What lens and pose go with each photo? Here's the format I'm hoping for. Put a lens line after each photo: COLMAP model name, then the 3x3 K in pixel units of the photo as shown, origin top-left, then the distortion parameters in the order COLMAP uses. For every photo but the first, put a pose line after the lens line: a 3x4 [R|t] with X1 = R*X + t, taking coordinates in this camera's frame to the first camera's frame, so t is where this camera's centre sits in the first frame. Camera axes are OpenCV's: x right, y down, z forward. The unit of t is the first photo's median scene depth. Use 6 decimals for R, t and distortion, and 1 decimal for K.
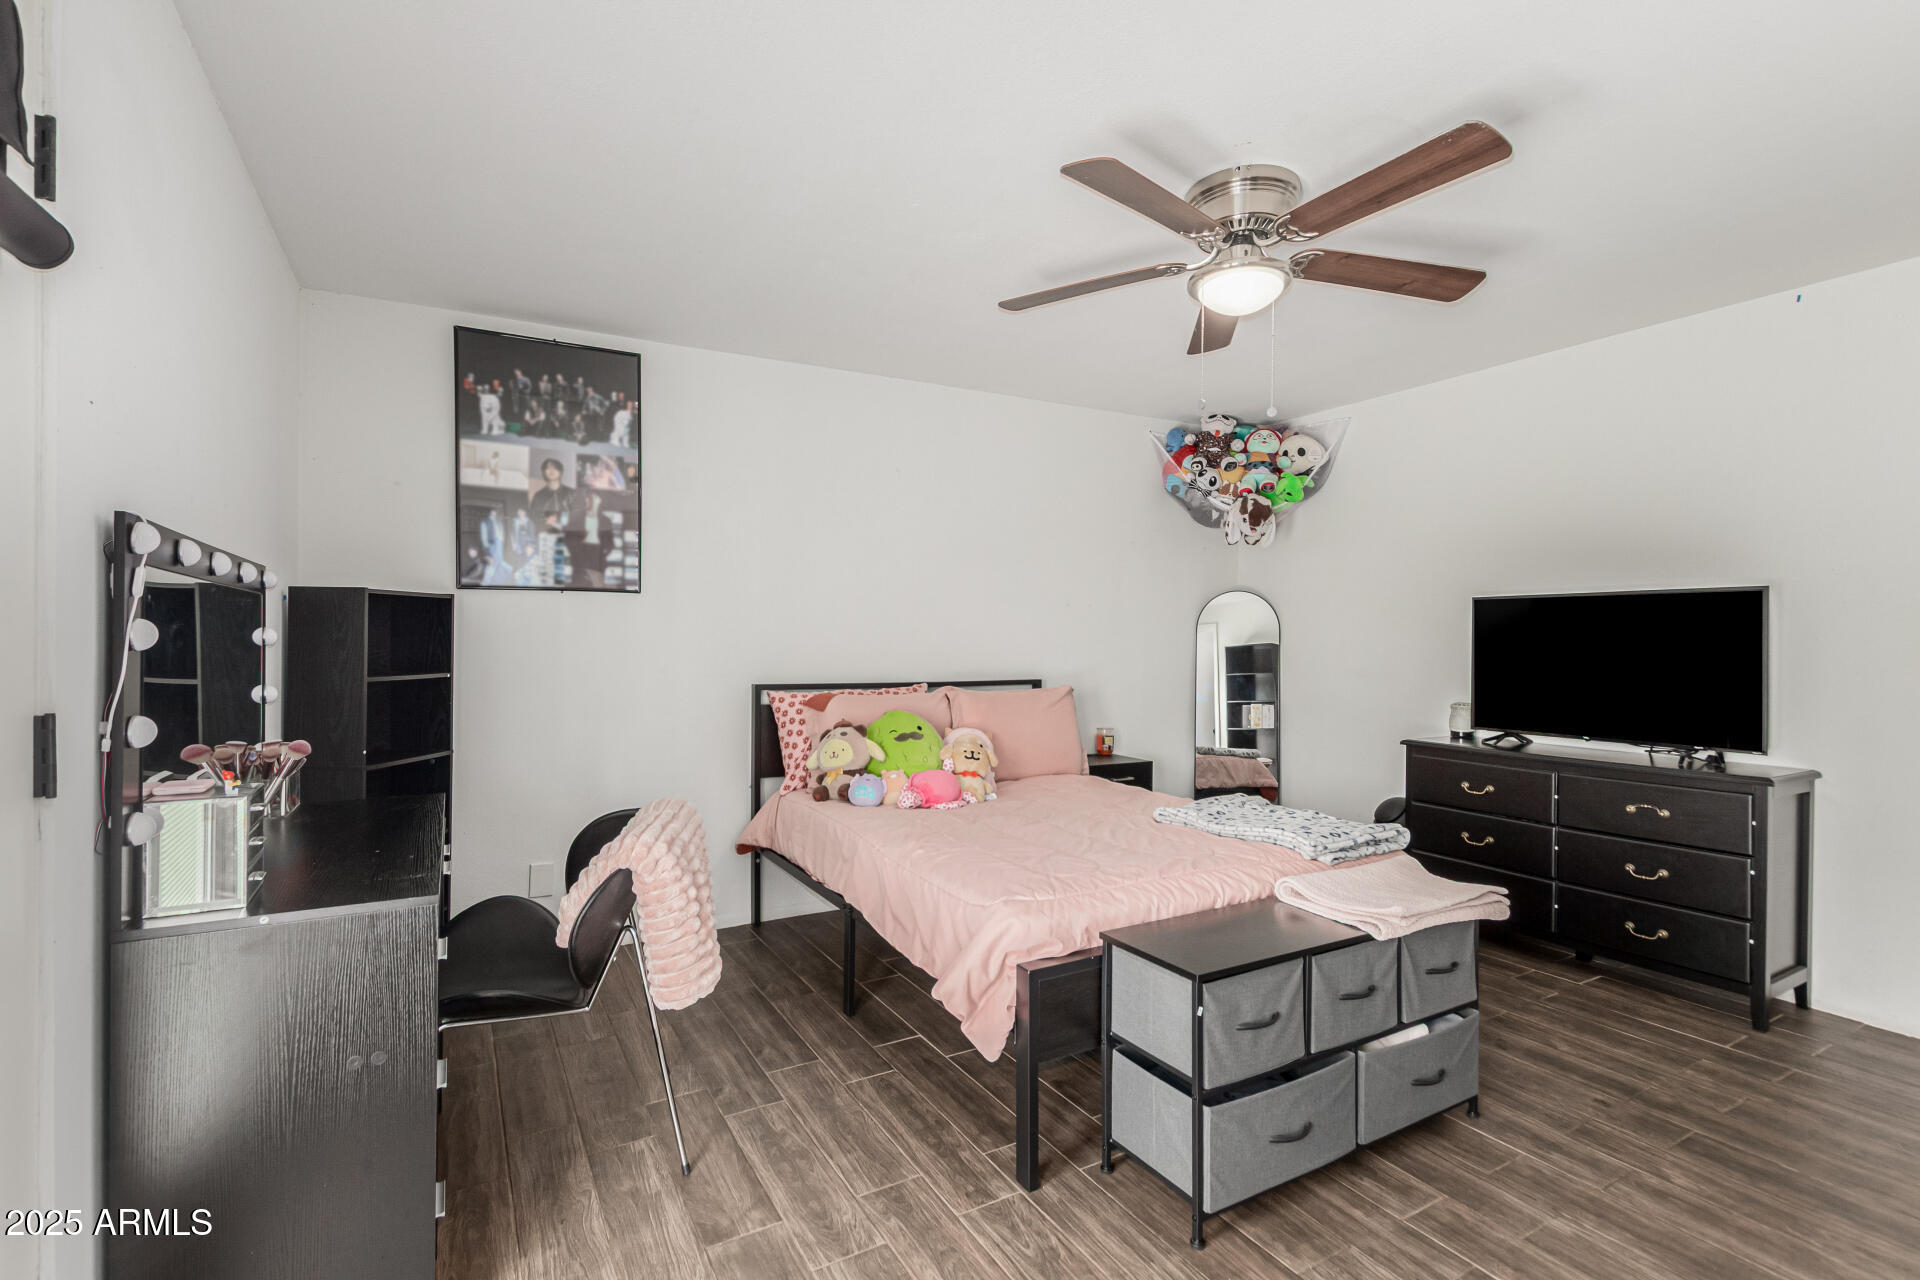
lens RADIAL K [[885.0, 0, 956.5], [0, 885.0, 647.5], [0, 0, 1]] dist [0.015498, -0.000096]
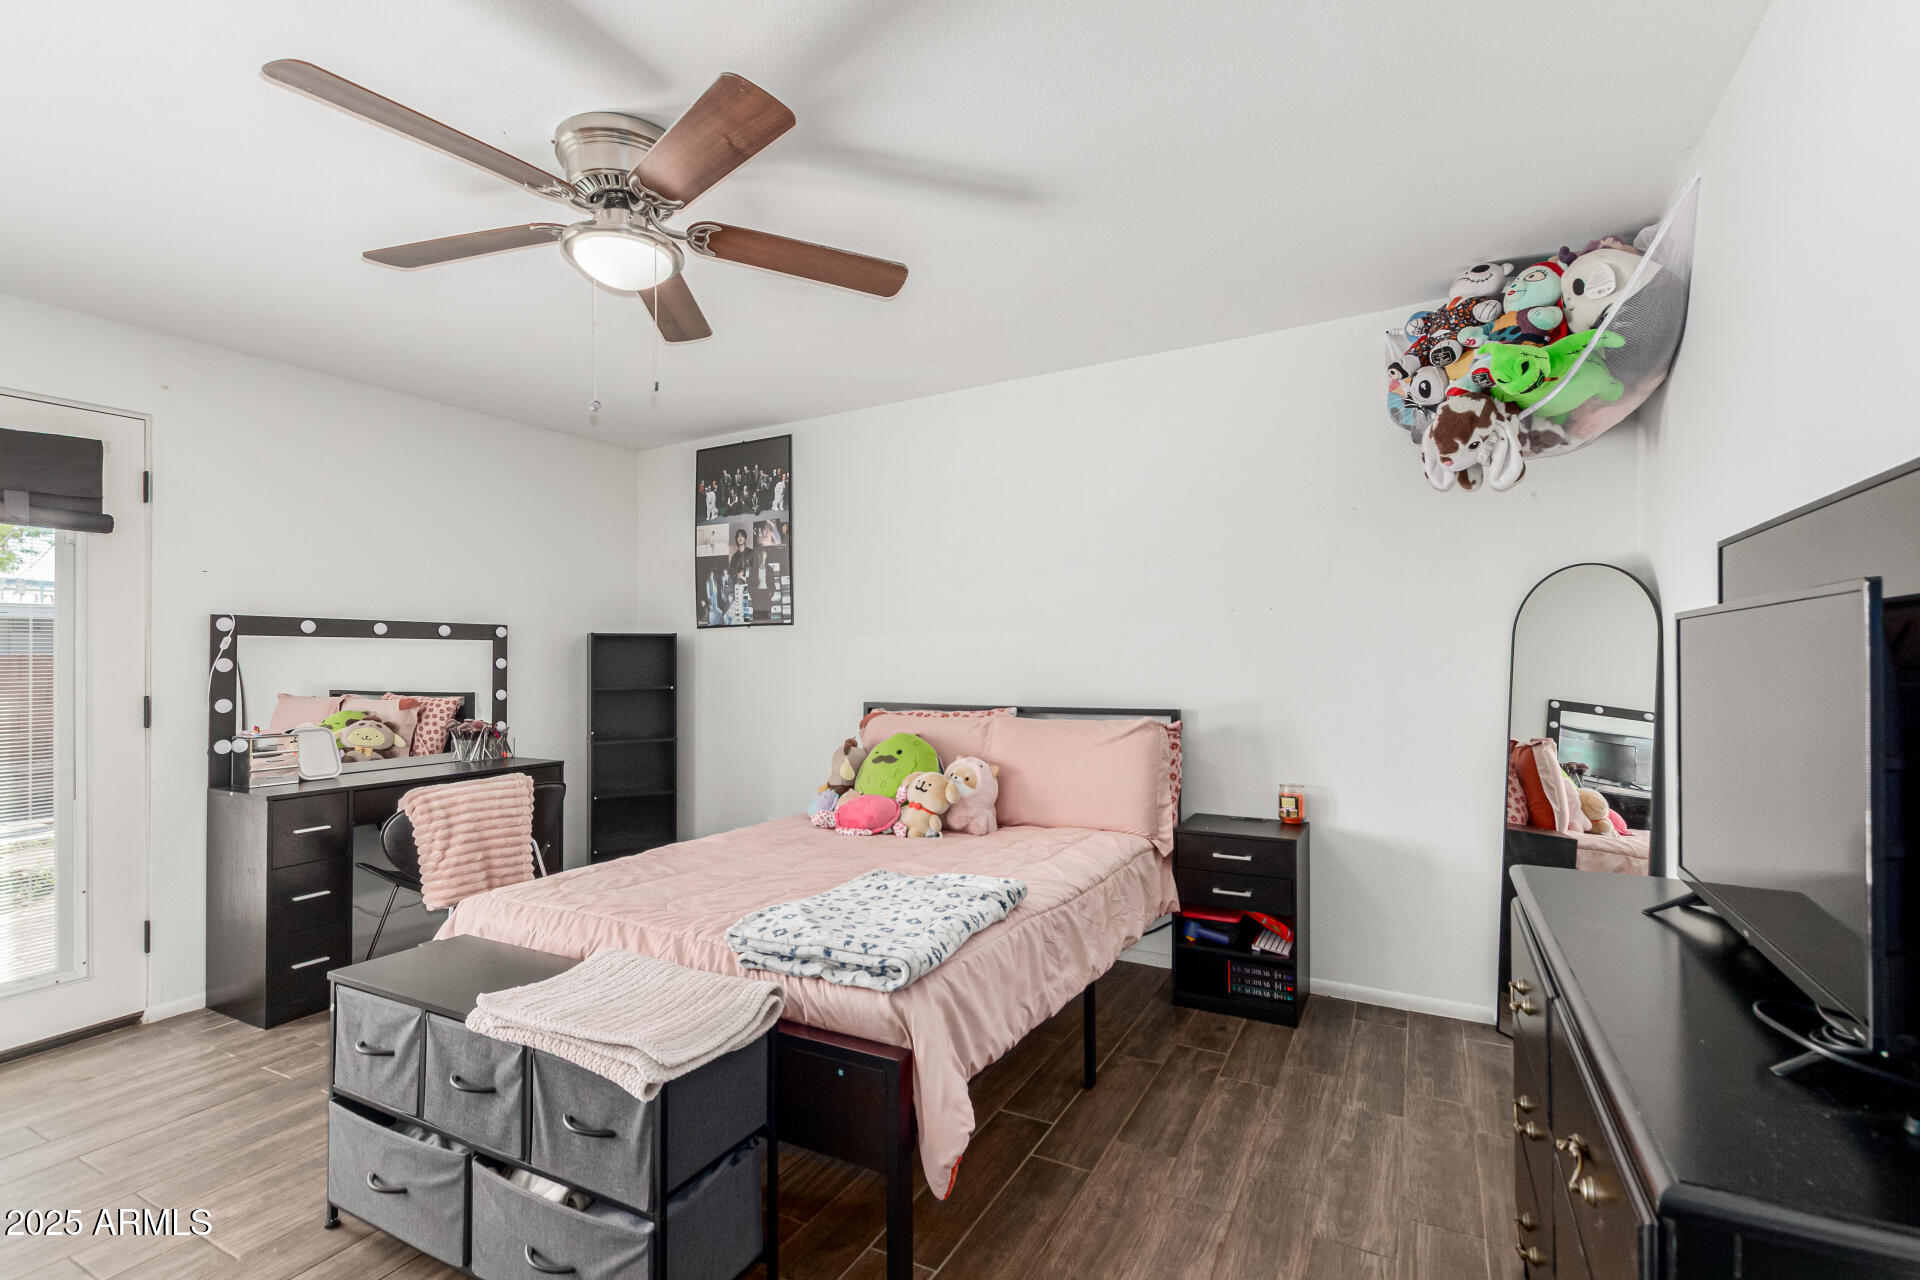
lens RADIAL K [[885.0, 0, 956.3], [0, 885.0, 647.2], [0, 0, 1]] dist [0.015498, -0.000096]
pose [[0.518526, -0.019110, -0.854849, 0.849008], [0.001517, 0.999769, -0.021429, -0.003098], [0.855061, 0.009815, 0.518435, 0.569631]]
